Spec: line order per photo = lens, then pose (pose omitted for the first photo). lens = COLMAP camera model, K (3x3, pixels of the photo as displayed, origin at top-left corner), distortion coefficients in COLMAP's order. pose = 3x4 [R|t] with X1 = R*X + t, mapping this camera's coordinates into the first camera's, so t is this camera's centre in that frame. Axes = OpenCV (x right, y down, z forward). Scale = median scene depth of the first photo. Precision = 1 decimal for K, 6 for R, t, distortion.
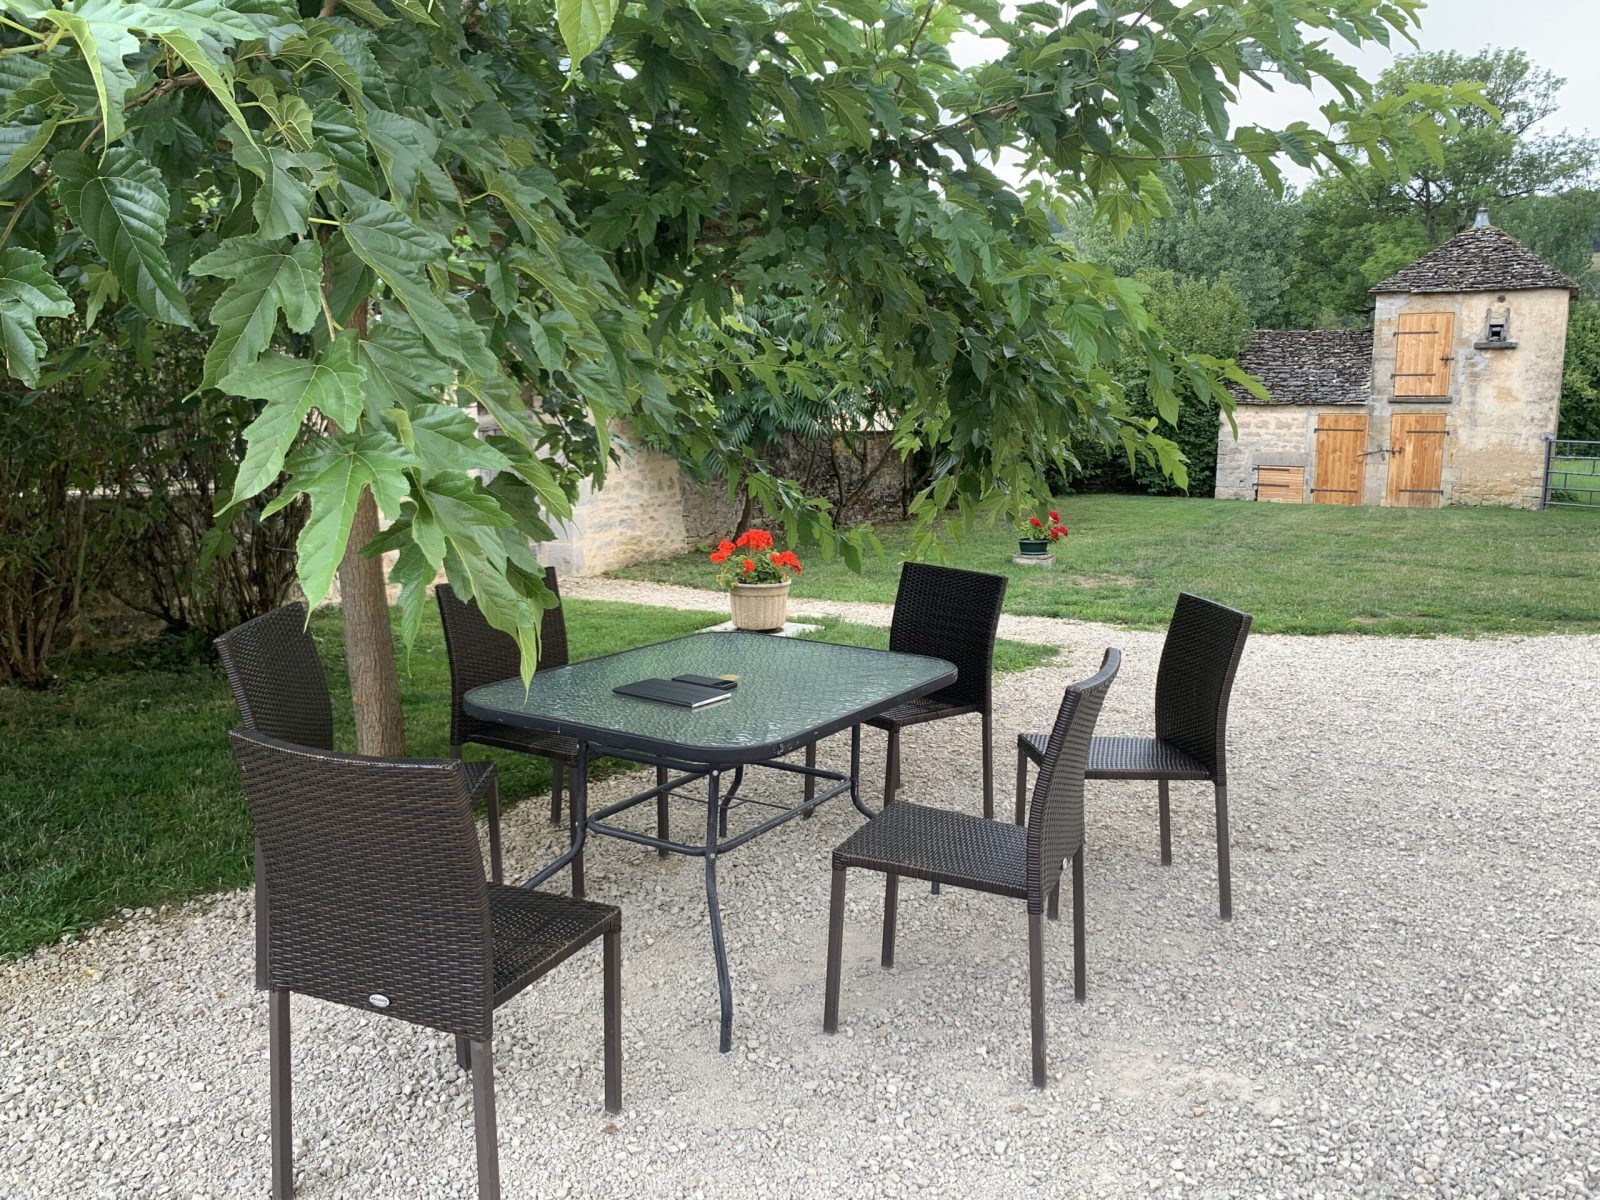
lens RADIAL K [[1225.1, 0, 799.5], [0, 1225.1, 595.6], [0, 0, 1]] dist [0.006677, -0.000877]
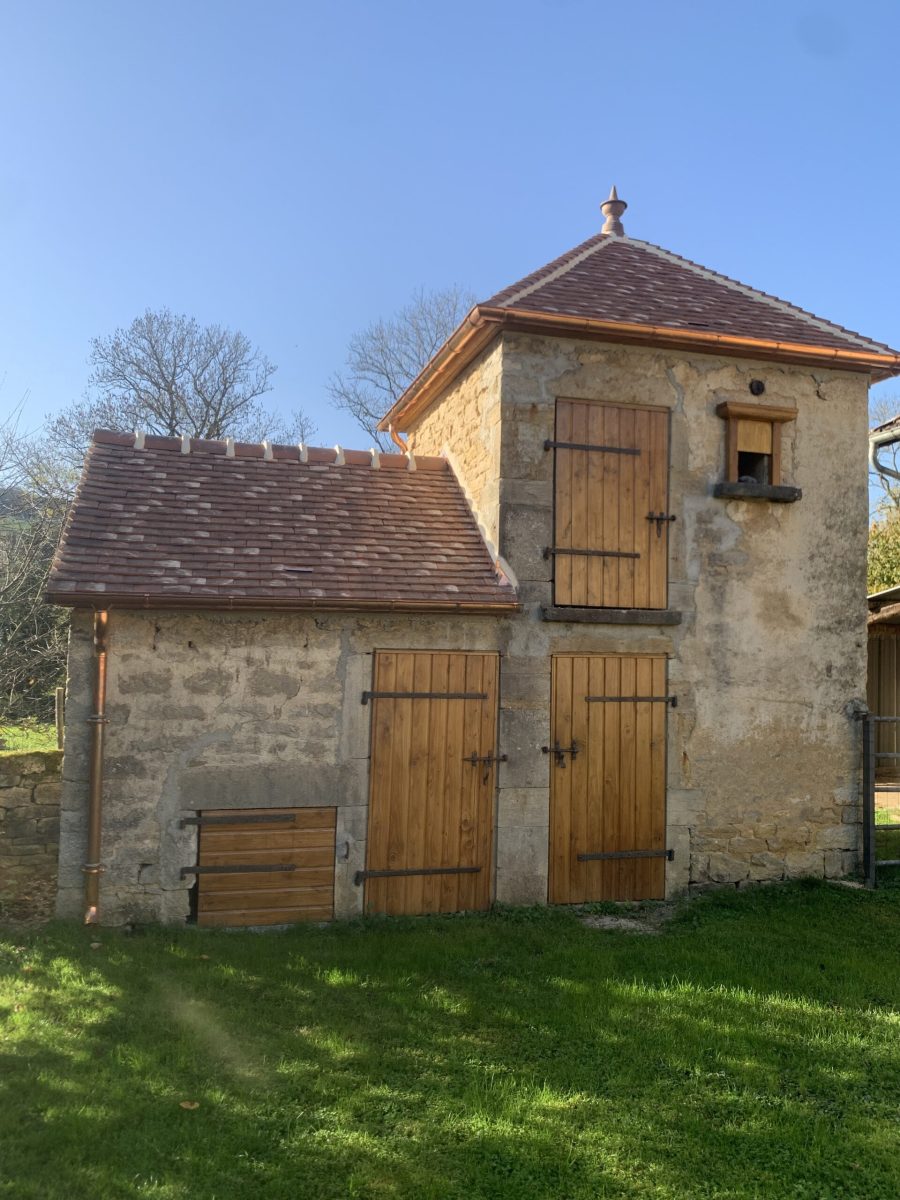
lens RADIAL K [[918.8, 0, 448.6], [0, 918.8, 595.5], [0, 0, 1]] dist [0.006677, -0.000877]
pose [[0.685015, 0.047853, 0.726956, 0.261933], [0.095533, 0.983324, -0.154750, -0.127235], [-0.722239, 0.175454, 0.669020, 0.847850]]
